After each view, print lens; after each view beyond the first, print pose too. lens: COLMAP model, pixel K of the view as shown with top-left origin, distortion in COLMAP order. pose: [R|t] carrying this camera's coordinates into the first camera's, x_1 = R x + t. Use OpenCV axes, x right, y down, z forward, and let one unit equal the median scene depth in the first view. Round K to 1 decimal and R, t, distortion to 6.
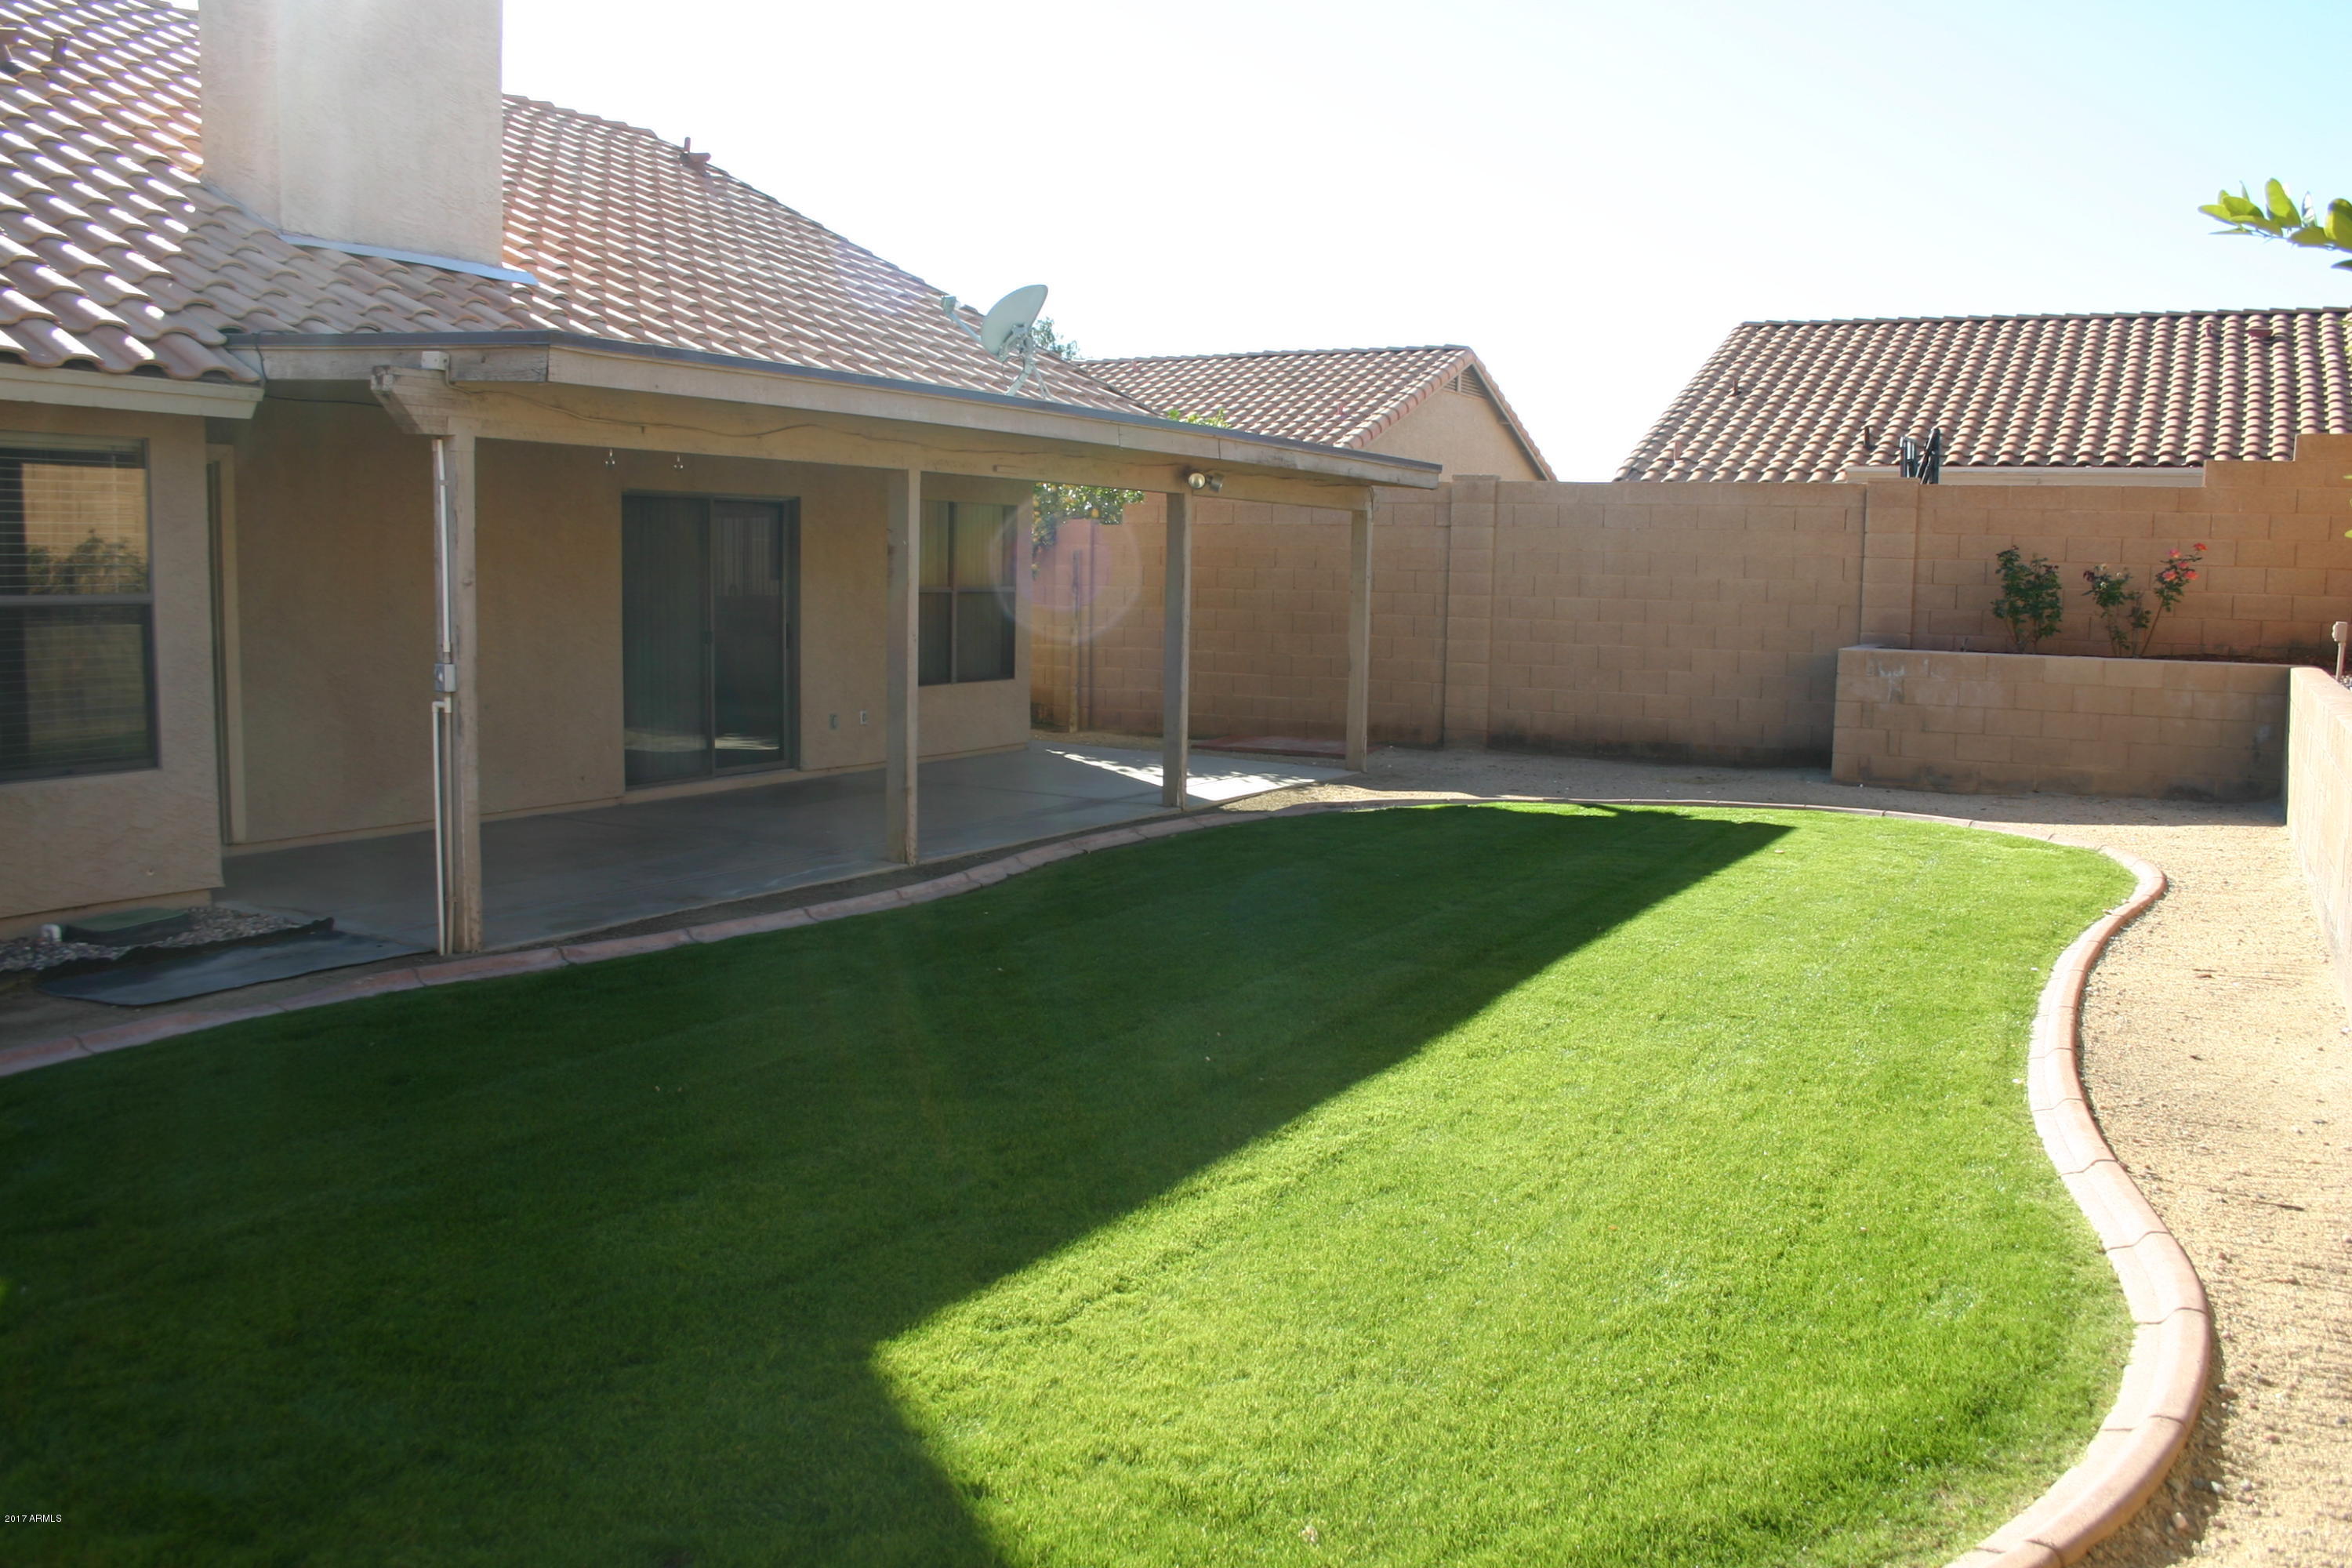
lens RADIAL K [[1936.0, 0, 1253.5], [0, 1936.0, 795.9], [0, 0, 1]] dist [-0.142085, 0.116284]
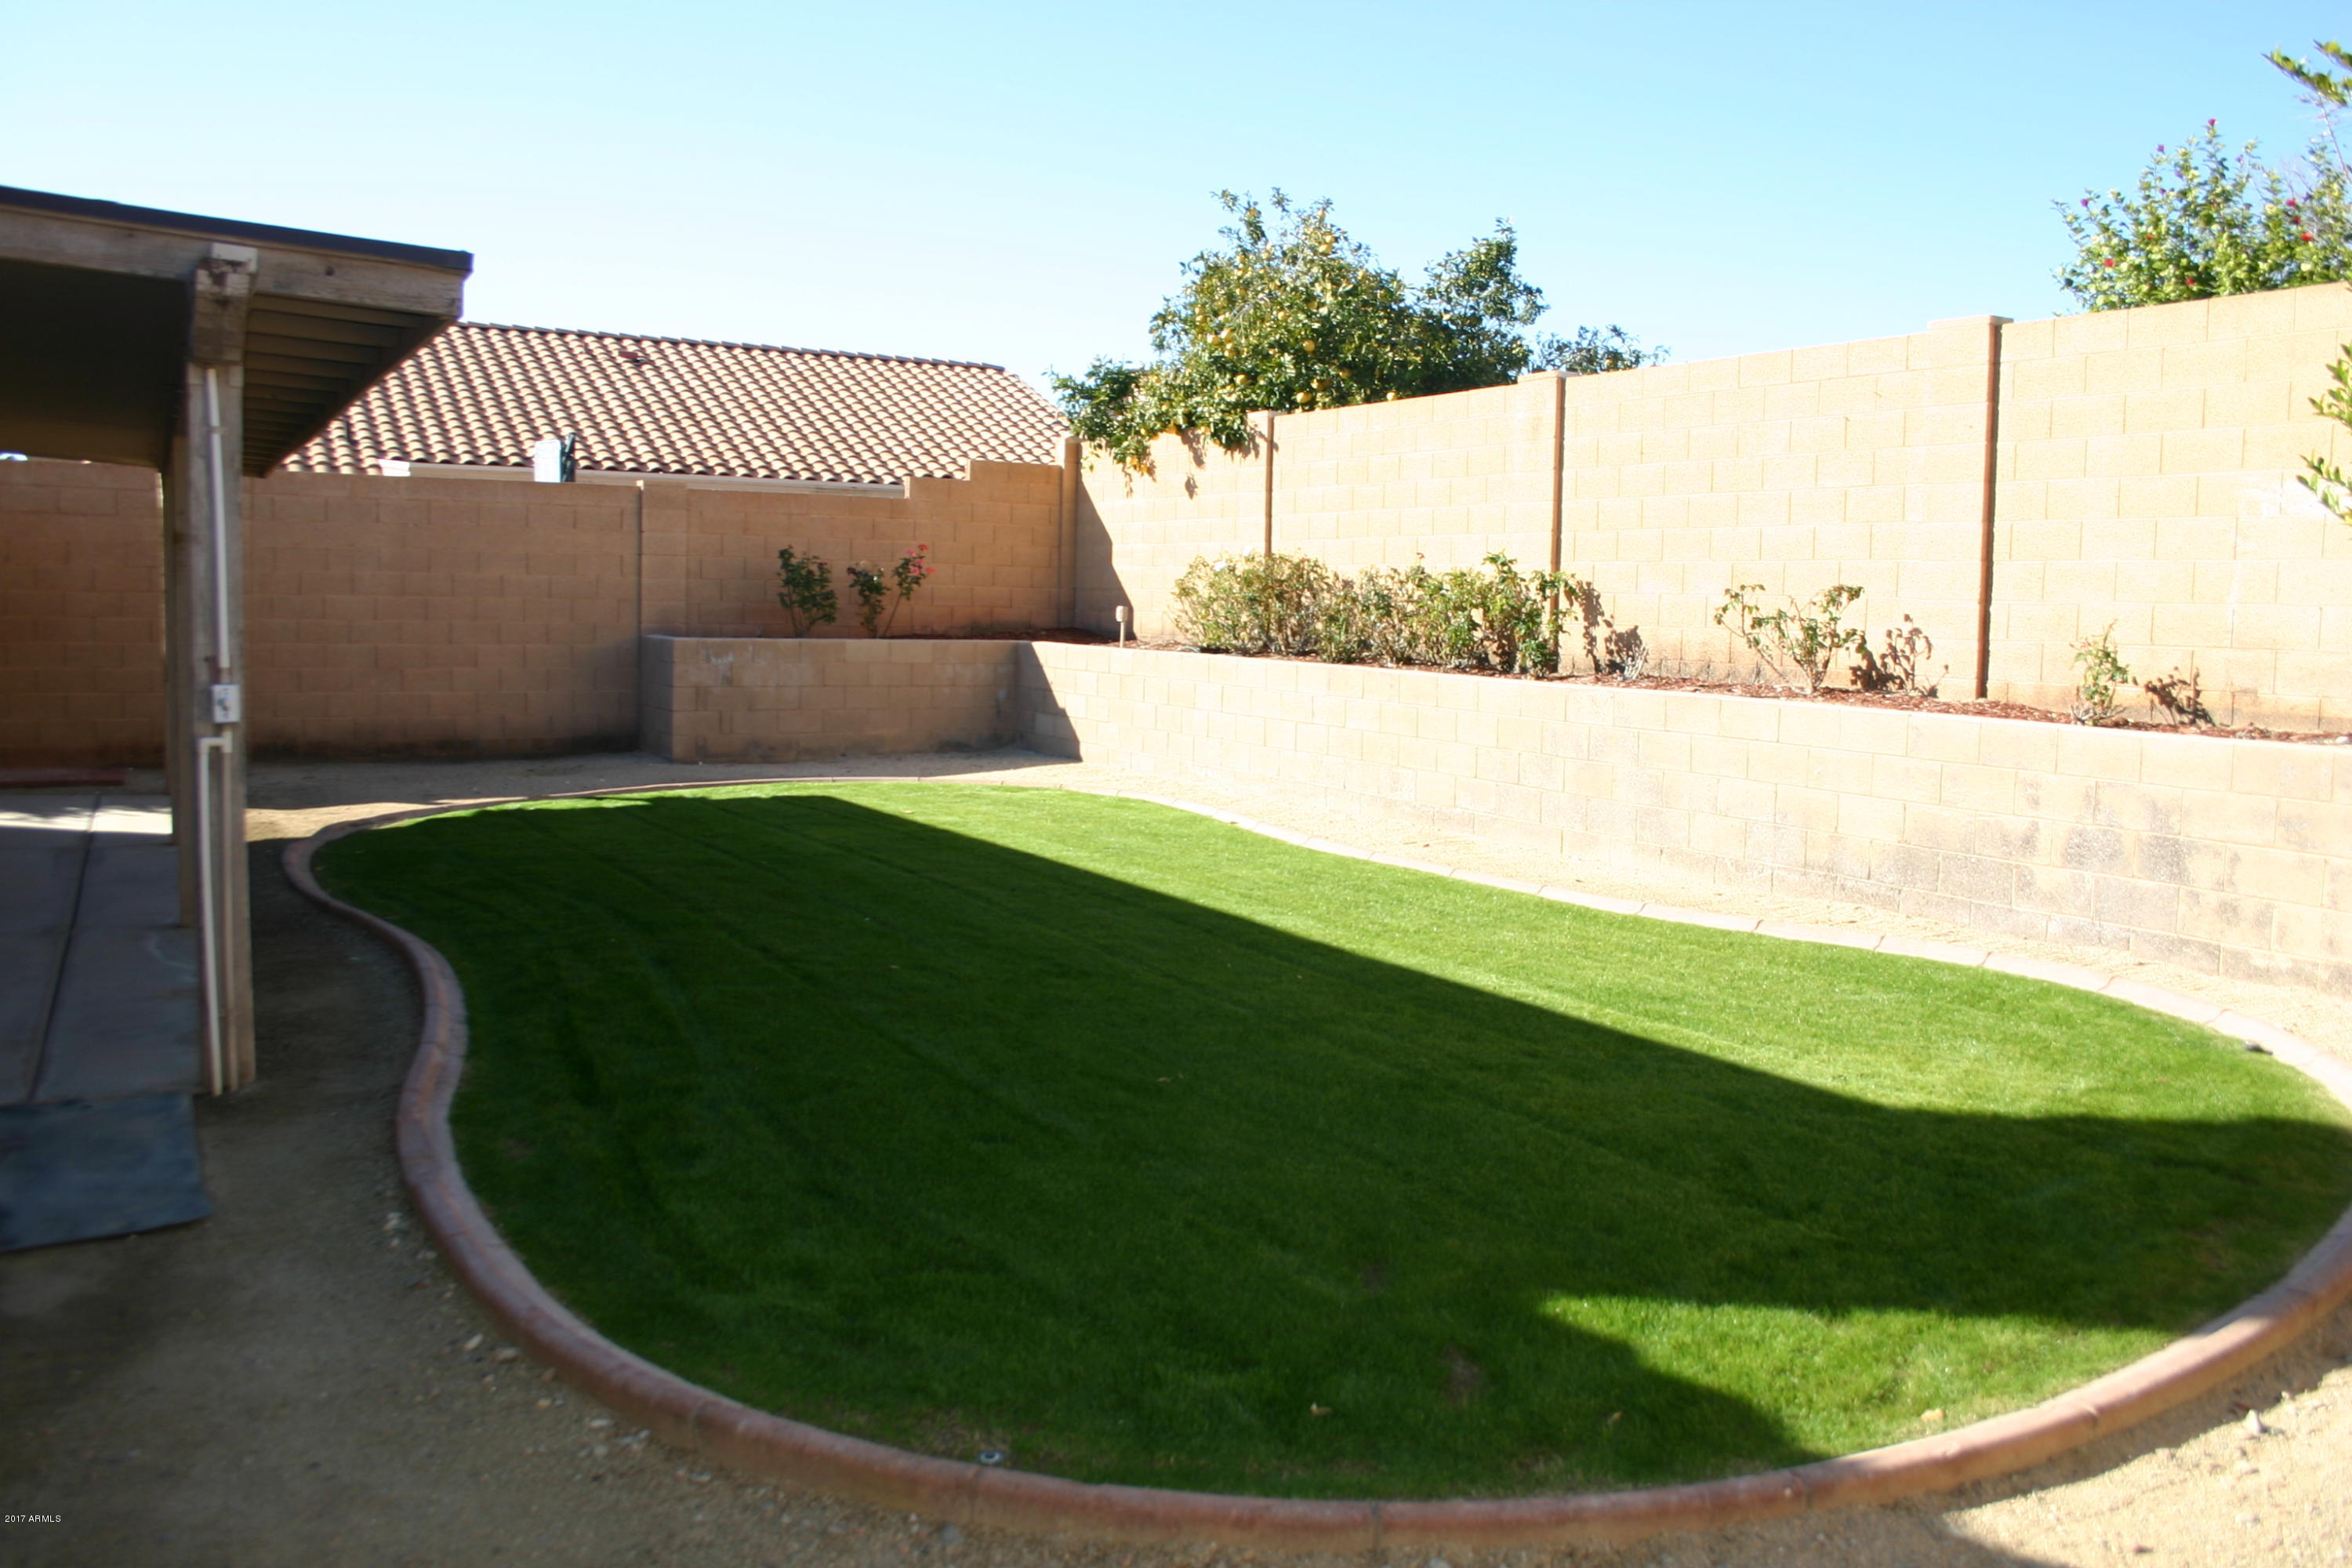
lens RADIAL K [[1936.0, 0, 1171.6], [0, 1936.0, 788.9], [0, 0, 1]] dist [-0.142085, 0.116284]
pose [[0.542957, -0.084114, 0.835538, -0.740053], [0.084054, 0.995418, 0.045588, -0.029291], [-0.835544, 0.045478, 0.547539, 0.277198]]
